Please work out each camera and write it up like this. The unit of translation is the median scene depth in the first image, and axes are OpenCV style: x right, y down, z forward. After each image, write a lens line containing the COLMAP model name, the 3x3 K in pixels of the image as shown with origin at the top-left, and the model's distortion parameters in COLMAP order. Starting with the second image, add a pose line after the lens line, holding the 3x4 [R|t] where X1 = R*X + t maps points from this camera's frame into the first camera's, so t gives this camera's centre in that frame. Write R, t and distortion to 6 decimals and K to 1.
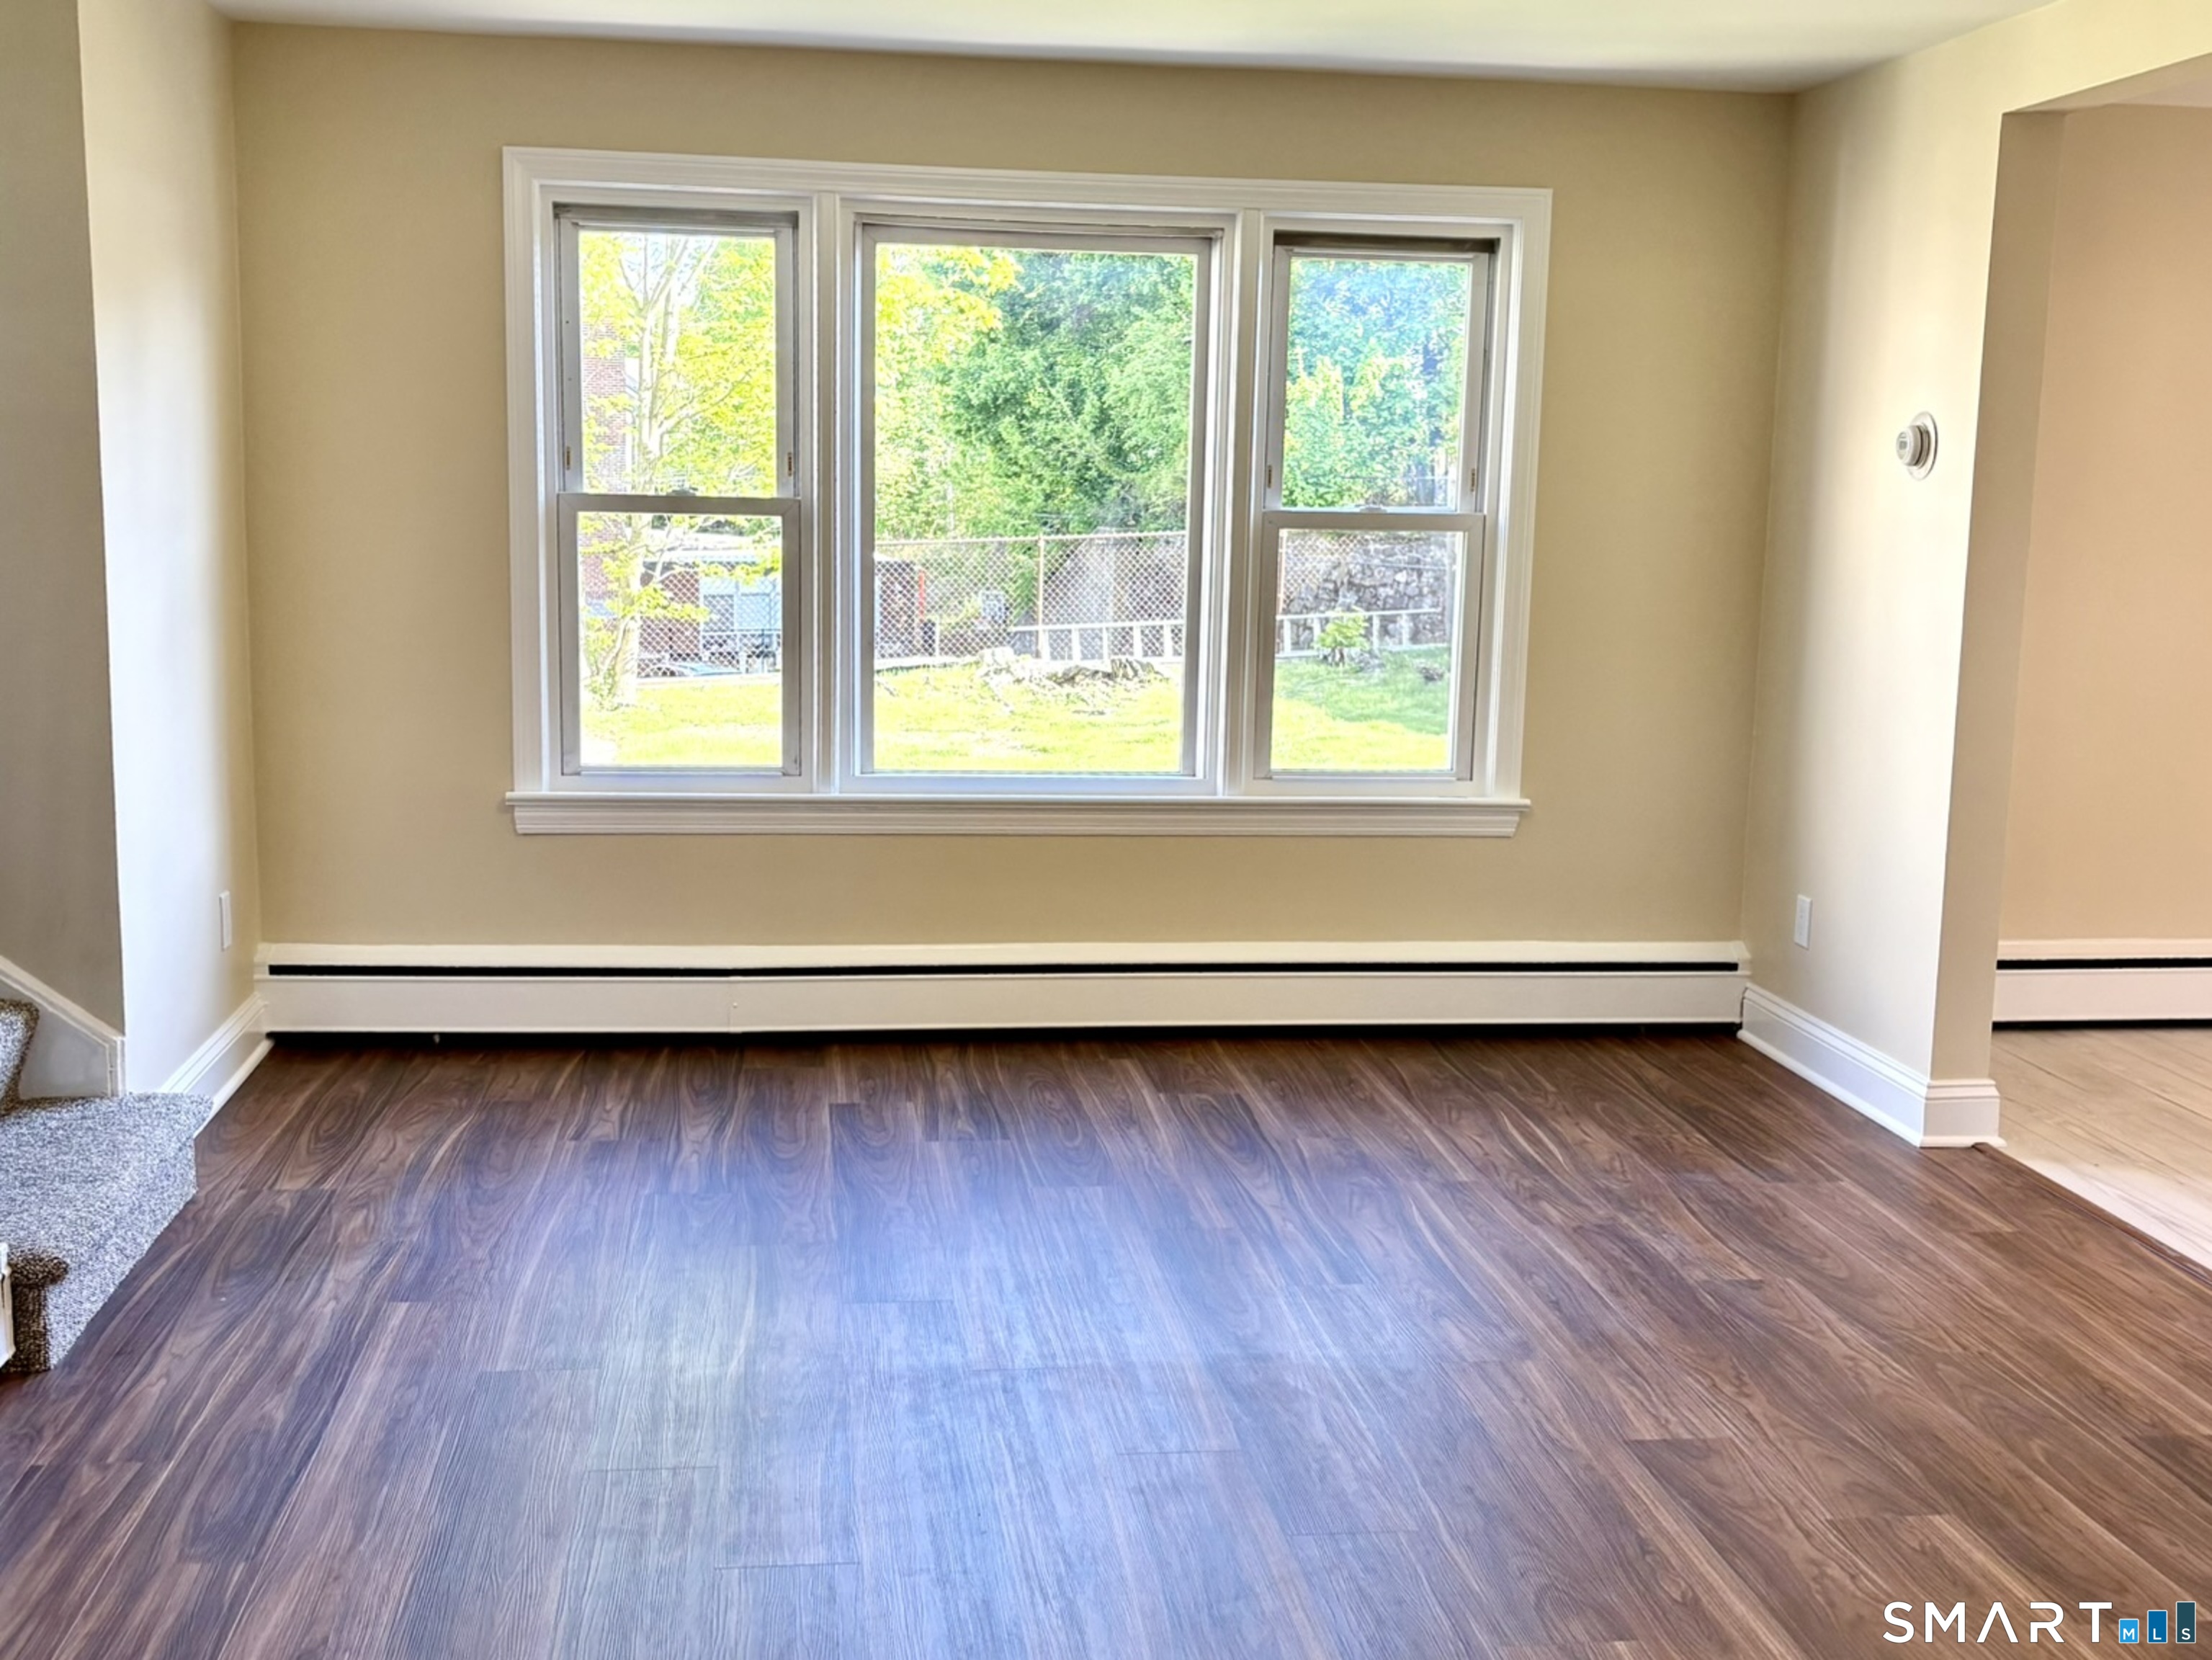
lens RADIAL K [[2379.2, 0, 1106.7], [0, 2379.2, 855.1], [0, 0, 1]] dist [0.207497, -0.837462]
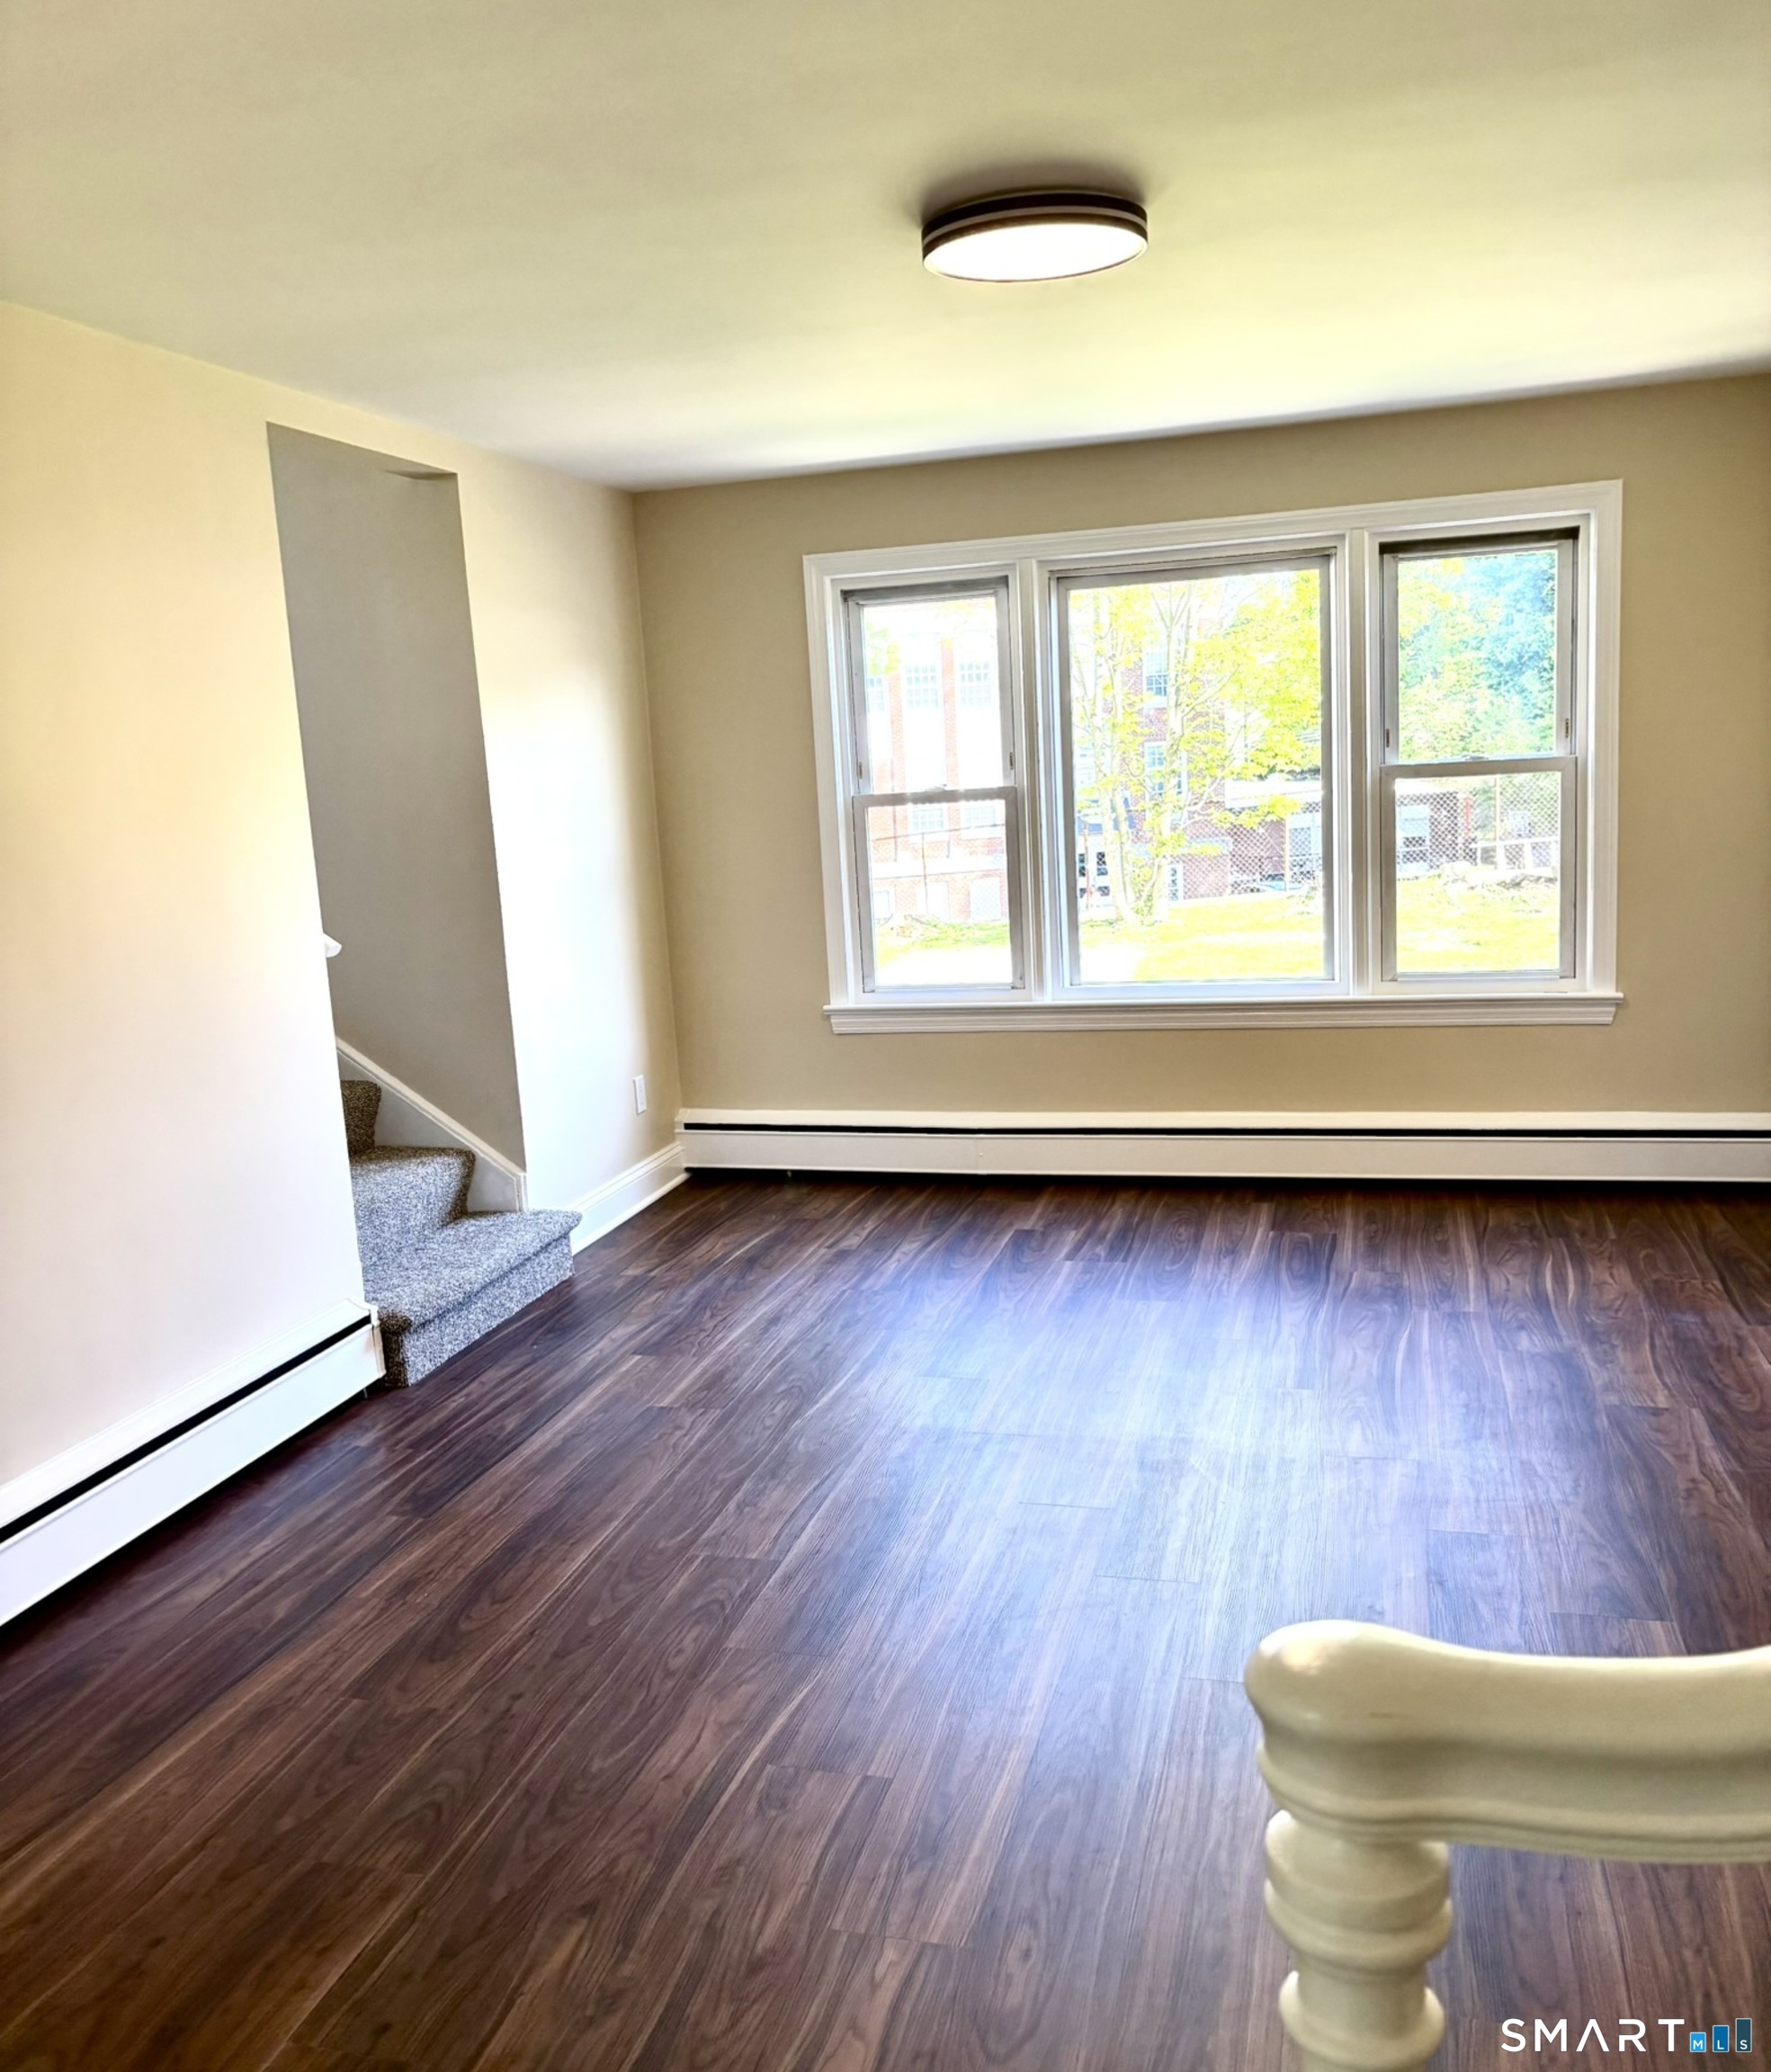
lens RADIAL K [[1769.7, 0, 852.4], [0, 1769.7, 1082.5], [0, 0, 1]] dist [0.079617, -0.216579]
pose [[0.910236, -0.000754, -0.414089, 0.217869], [0.014139, 0.999472, 0.029260, -0.011388], [0.413848, -0.032489, 0.909766, 0.038505]]
